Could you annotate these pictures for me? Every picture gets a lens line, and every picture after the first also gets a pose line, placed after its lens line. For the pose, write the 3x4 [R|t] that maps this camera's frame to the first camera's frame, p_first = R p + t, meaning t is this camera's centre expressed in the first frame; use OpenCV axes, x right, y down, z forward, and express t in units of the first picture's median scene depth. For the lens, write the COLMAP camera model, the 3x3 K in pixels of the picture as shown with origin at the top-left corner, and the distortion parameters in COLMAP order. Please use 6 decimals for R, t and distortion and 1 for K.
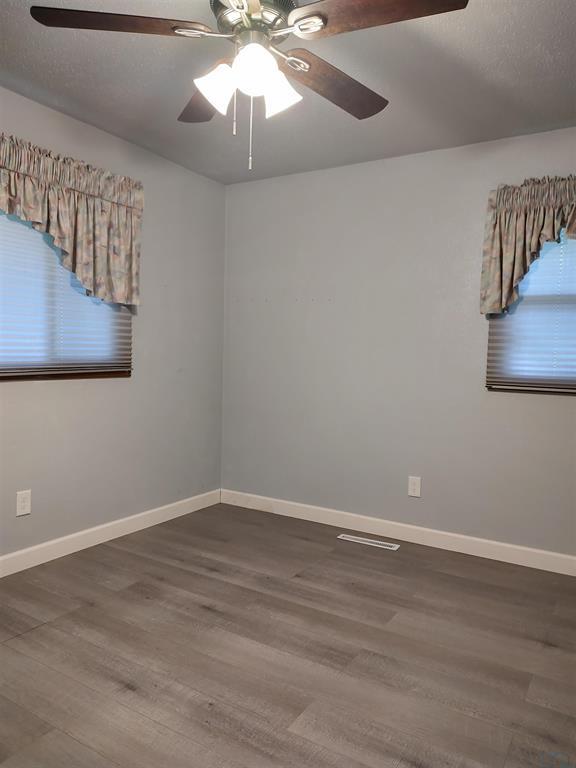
lens RADIAL K [[555.4, 0, 284.1], [0, 555.4, 383.5], [0, 0, 1]] dist [0.036737, -0.028795]
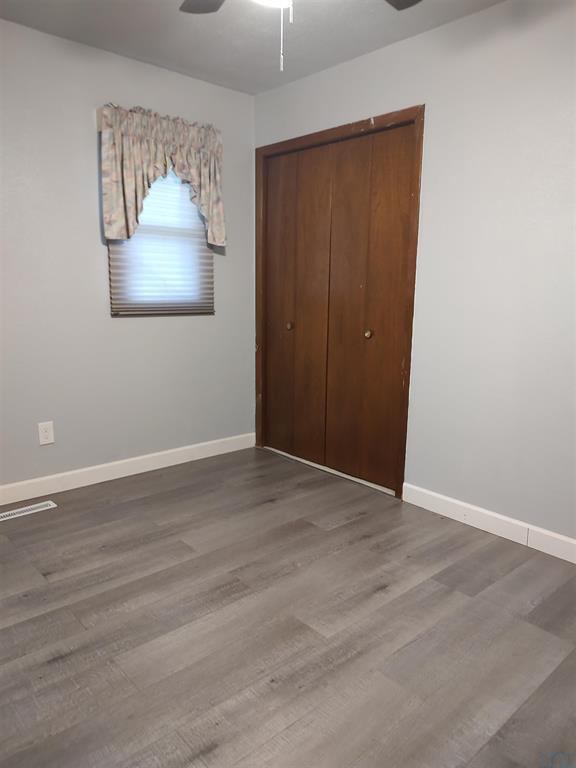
lens RADIAL K [[555.4, 0, 284.3], [0, 555.4, 383.0], [0, 0, 1]] dist [0.036737, -0.028795]
pose [[0.277683, -0.189169, 0.941864, -0.658353], [0.039830, 0.981845, 0.185456, -0.057715], [-0.959847, -0.013984, 0.280176, 0.534617]]
